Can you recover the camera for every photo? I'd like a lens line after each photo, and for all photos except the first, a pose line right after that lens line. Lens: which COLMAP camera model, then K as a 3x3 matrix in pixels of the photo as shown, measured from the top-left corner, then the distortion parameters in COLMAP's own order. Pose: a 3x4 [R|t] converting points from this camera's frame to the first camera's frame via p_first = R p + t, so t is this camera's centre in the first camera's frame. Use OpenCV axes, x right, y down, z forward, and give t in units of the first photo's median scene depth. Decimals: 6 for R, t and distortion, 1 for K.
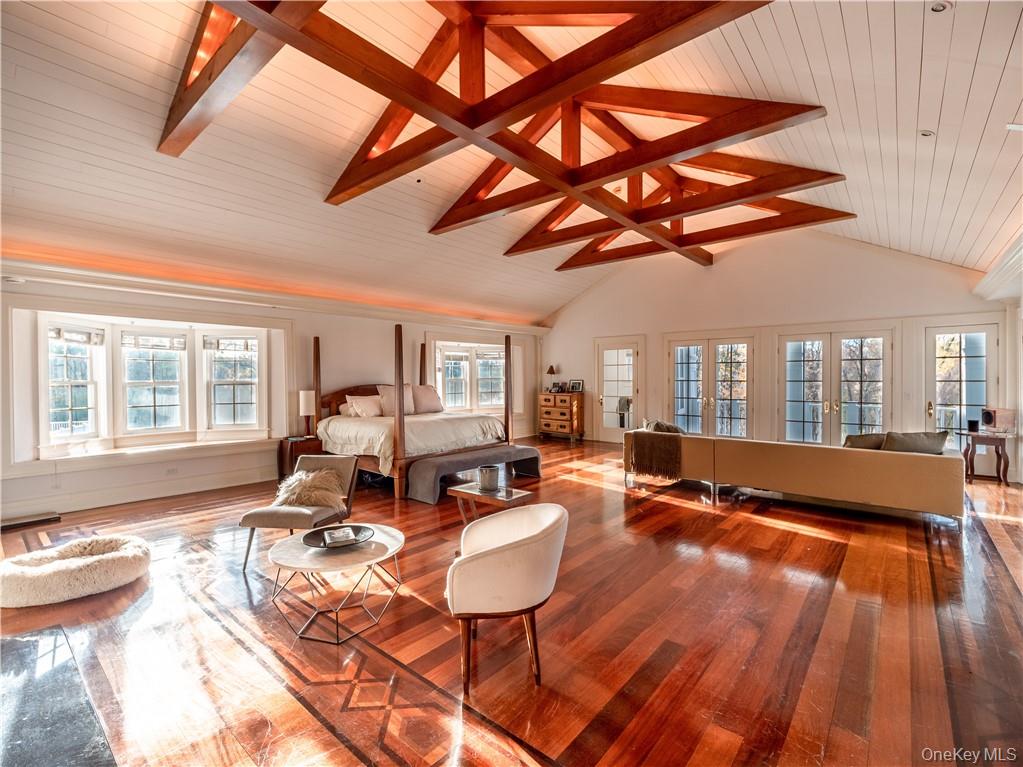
lens RADIAL K [[466.8, 0, 520.4], [0, 466.8, 387.1], [0, 0, 1]] dist [-0.001519, -0.000239]
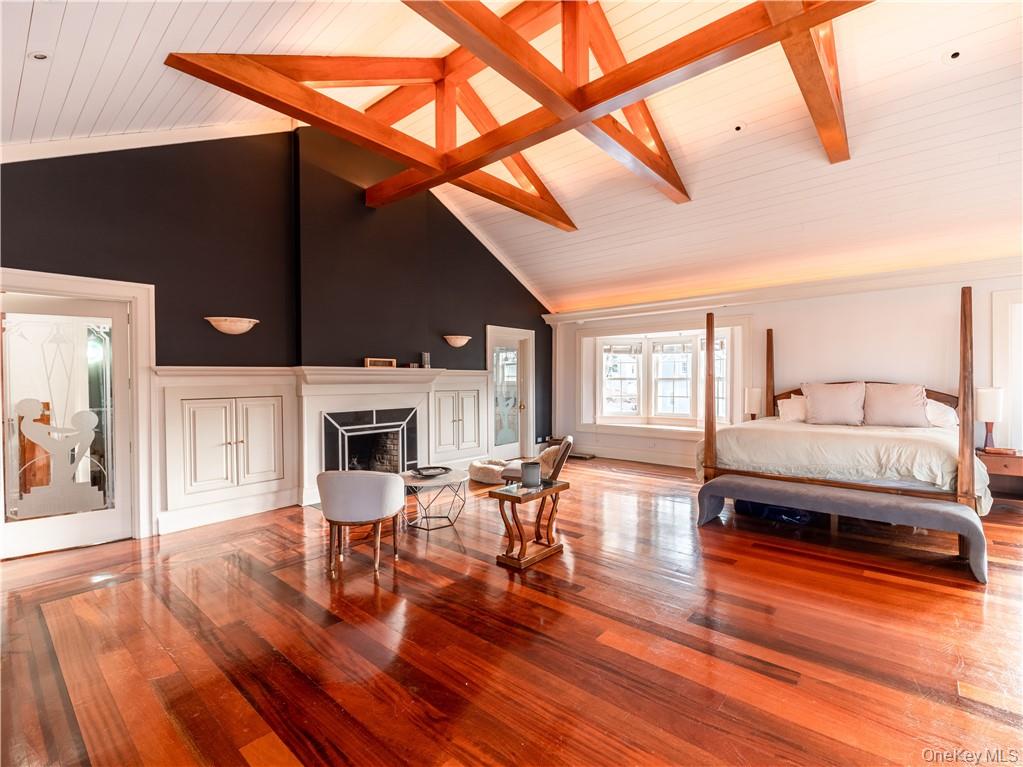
lens RADIAL K [[466.8, 0, 520.4], [0, 466.8, 387.1], [0, 0, 1]] dist [-0.001519, -0.000239]
pose [[-0.017043, 0.019405, -0.999666, 0.589762], [-0.009956, 0.999759, 0.019576, -0.008962], [0.999805, 0.010286, -0.016845, 0.636547]]
